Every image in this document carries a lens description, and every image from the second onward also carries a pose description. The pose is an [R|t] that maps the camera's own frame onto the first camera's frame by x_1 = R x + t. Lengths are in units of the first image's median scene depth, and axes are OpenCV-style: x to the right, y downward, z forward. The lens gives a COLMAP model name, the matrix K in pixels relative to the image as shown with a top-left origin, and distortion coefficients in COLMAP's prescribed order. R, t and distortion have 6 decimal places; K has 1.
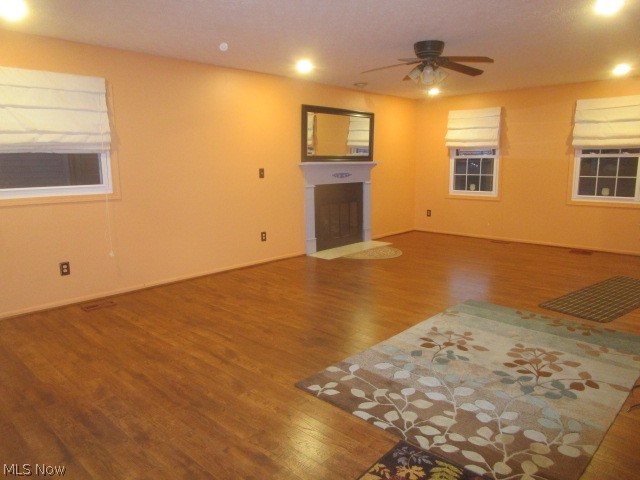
lens RADIAL K [[461.4, 0, 319.0], [0, 461.4, 238.6], [0, 0, 1]] dist [-0.009365, -0.001119]
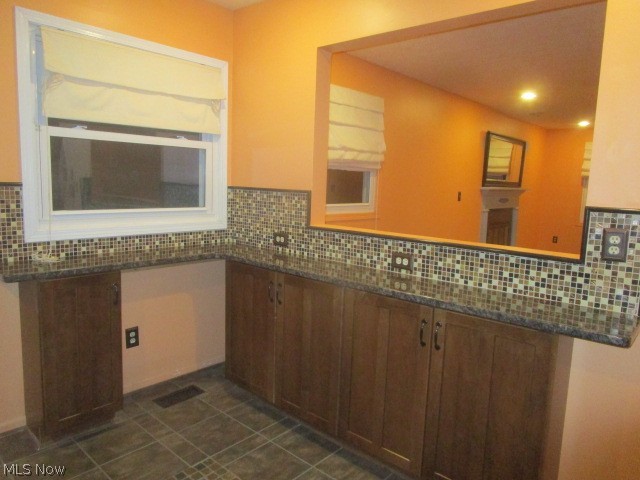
lens RADIAL K [[461.4, 0, 319.0], [0, 461.4, 238.6], [0, 0, 1]] dist [-0.009365, -0.001119]
pose [[0.998452, 0.035411, 0.042880, -0.663864], [-0.033664, 0.998600, -0.040806, 0.003071], [-0.044265, 0.039299, 0.998247, 0.014454]]
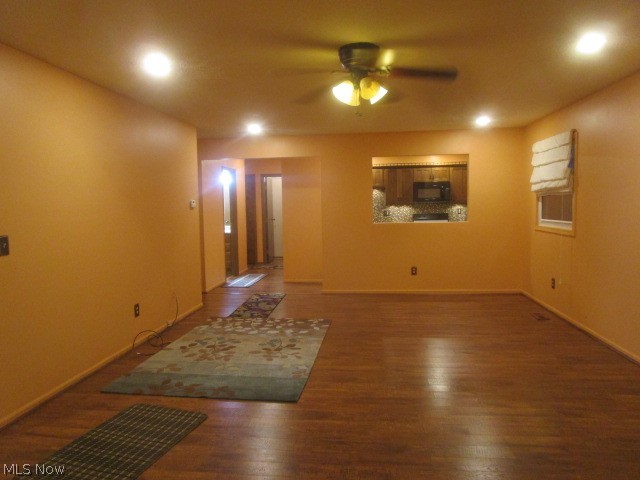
lens RADIAL K [[461.4, 0, 319.0], [0, 461.4, 238.6], [0, 0, 1]] dist [-0.009365, -0.001119]
pose [[-0.807107, 0.063861, -0.586941, 0.756358], [-0.075347, 0.974863, 0.209679, -0.288022], [0.585577, 0.213458, -0.782007, 1.640751]]
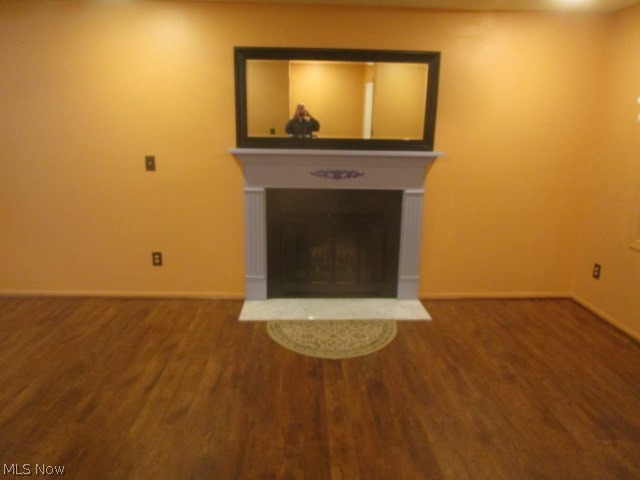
lens RADIAL K [[461.4, 0, 319.0], [0, 461.4, 238.6], [0, 0, 1]] dist [-0.009365, -0.001119]
pose [[0.706353, 0.182362, -0.683966, 0.707022], [-0.141057, 0.983129, 0.116452, -0.205974], [0.693663, 0.014223, 0.720159, 0.988527]]
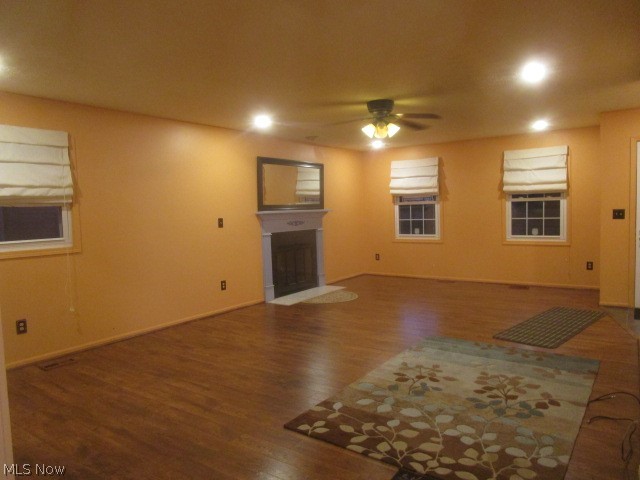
lens RADIAL K [[461.4, 0, 319.0], [0, 461.4, 238.6], [0, 0, 1]] dist [-0.009365, -0.001119]
pose [[0.990317, -0.029886, 0.135573, -0.068453], [0.043942, 0.993824, -0.101900, 0.008410], [-0.131690, 0.106871, 0.985513, -0.037891]]
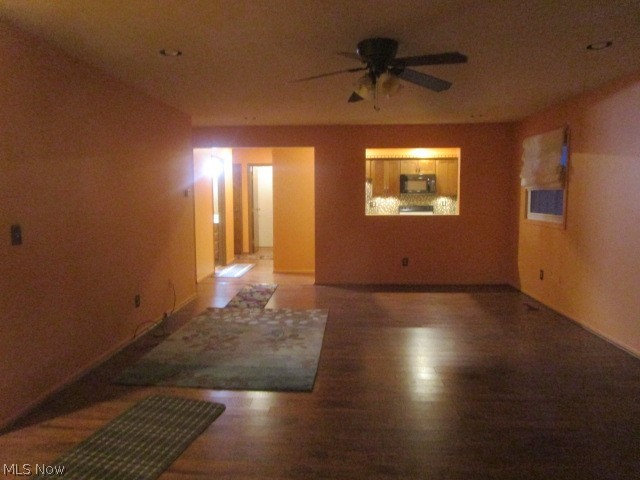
lens RADIAL K [[461.4, 0, 319.0], [0, 461.4, 238.6], [0, 0, 1]] dist [-0.009365, -0.001119]
pose [[-0.772428, 0.070165, -0.631215, 0.817719], [-0.096436, 0.969396, 0.225768, -0.286679], [0.627738, 0.235261, -0.742022, 1.602732]]
